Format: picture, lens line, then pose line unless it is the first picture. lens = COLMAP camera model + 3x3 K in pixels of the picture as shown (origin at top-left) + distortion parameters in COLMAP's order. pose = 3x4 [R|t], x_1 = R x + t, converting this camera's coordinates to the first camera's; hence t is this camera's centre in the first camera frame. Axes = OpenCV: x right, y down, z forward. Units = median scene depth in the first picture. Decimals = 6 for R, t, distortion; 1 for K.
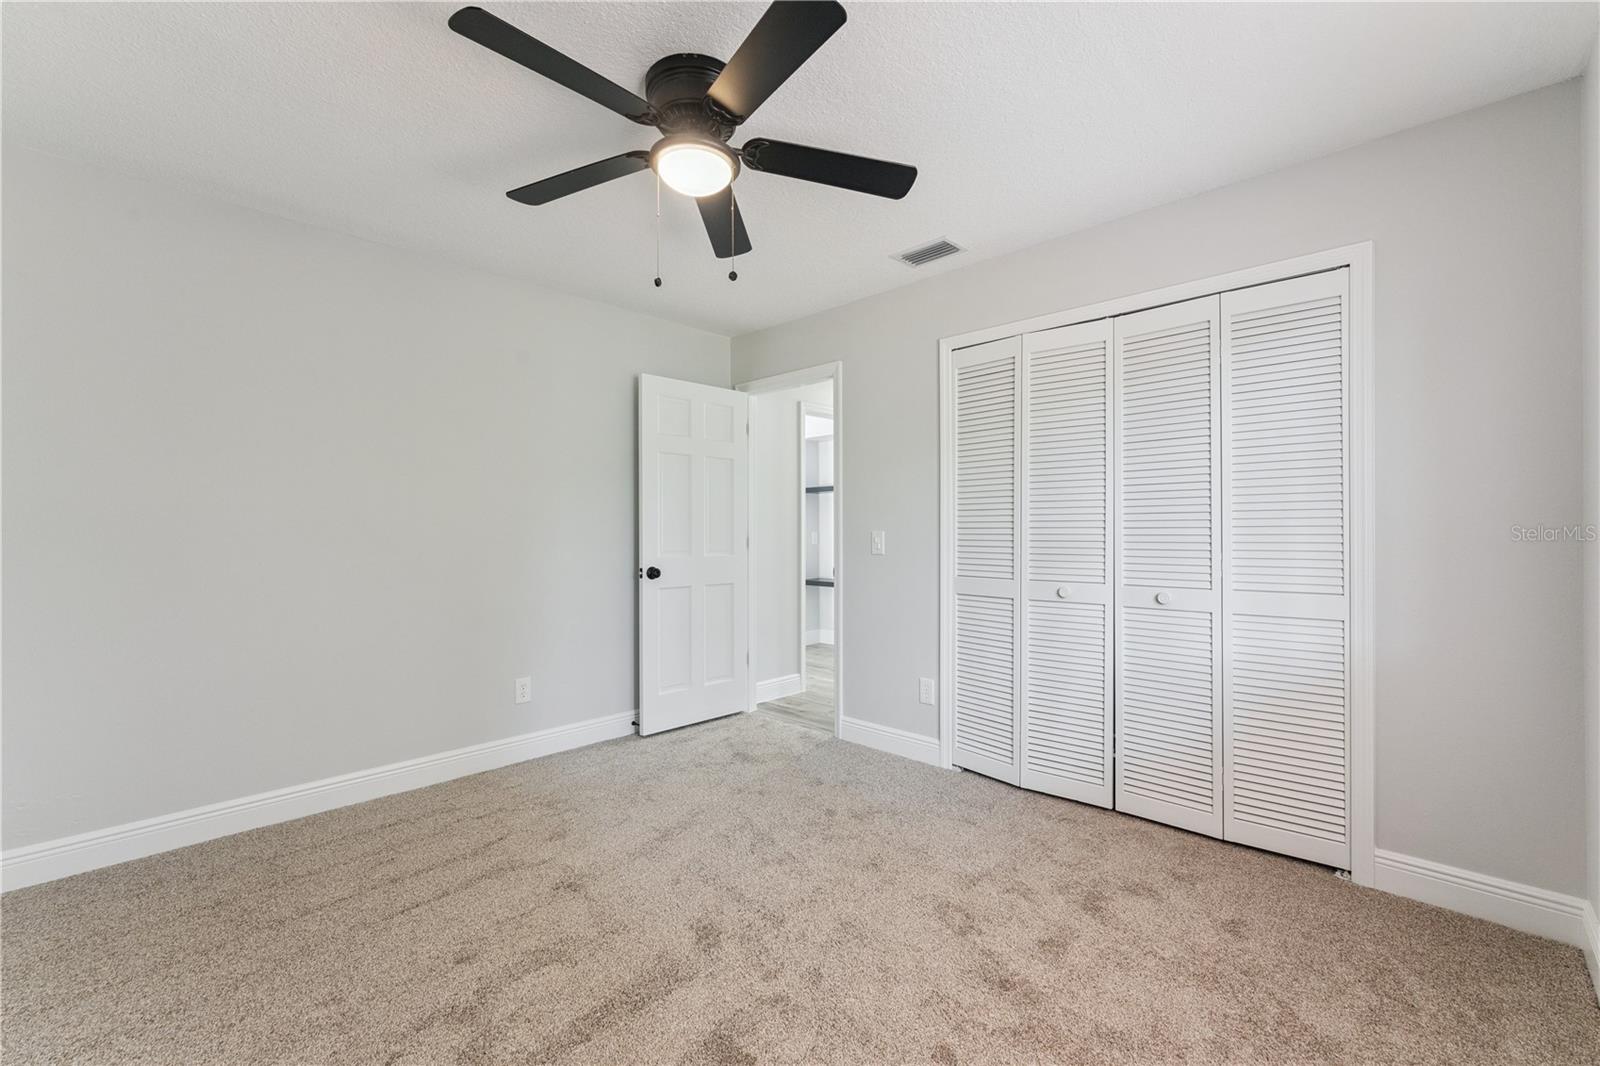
lens RADIAL K [[669.6, 0, 800.0], [0, 669.6, 533.0], [0, 0, 1]] dist [0.000013, 0.000232]
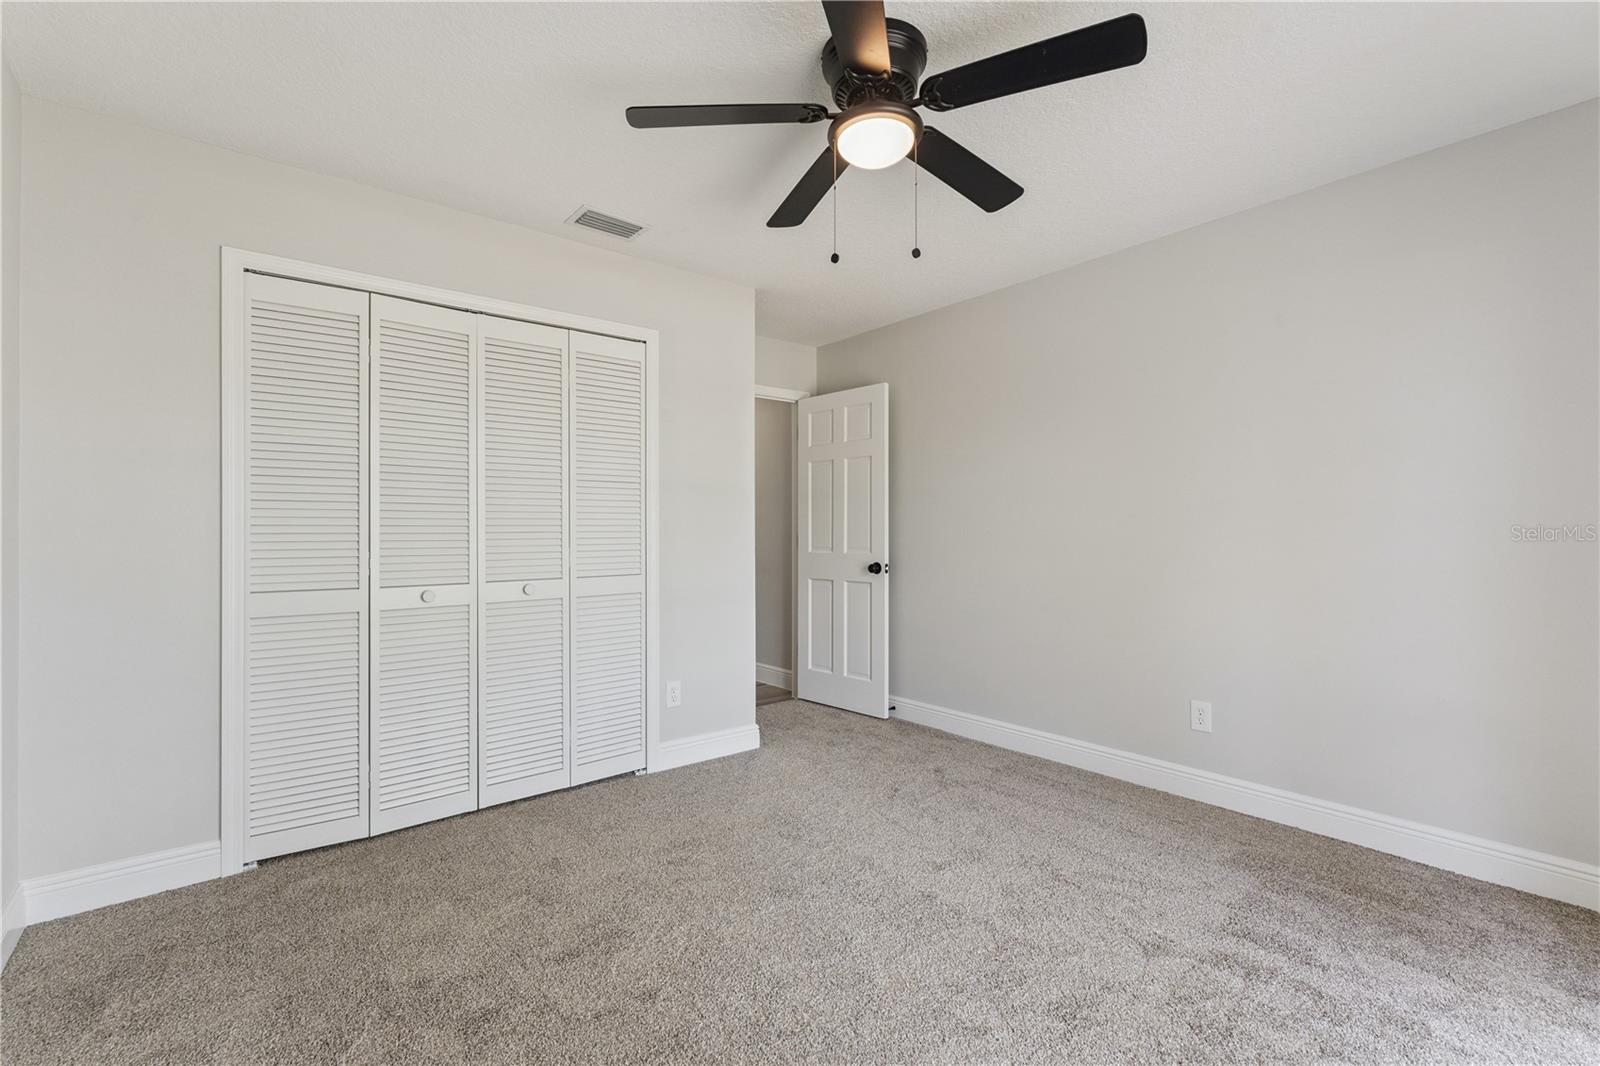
lens RADIAL K [[639.8, 0, 800.0], [0, 639.8, 533.0], [0, 0, 1]] dist [0.000127, 0.000048]
pose [[0.169265, -0.006845, 0.985547, -0.331618], [0.005100, 0.999969, 0.006069, -0.000889], [-0.985557, 0.003999, 0.169295, 0.317810]]
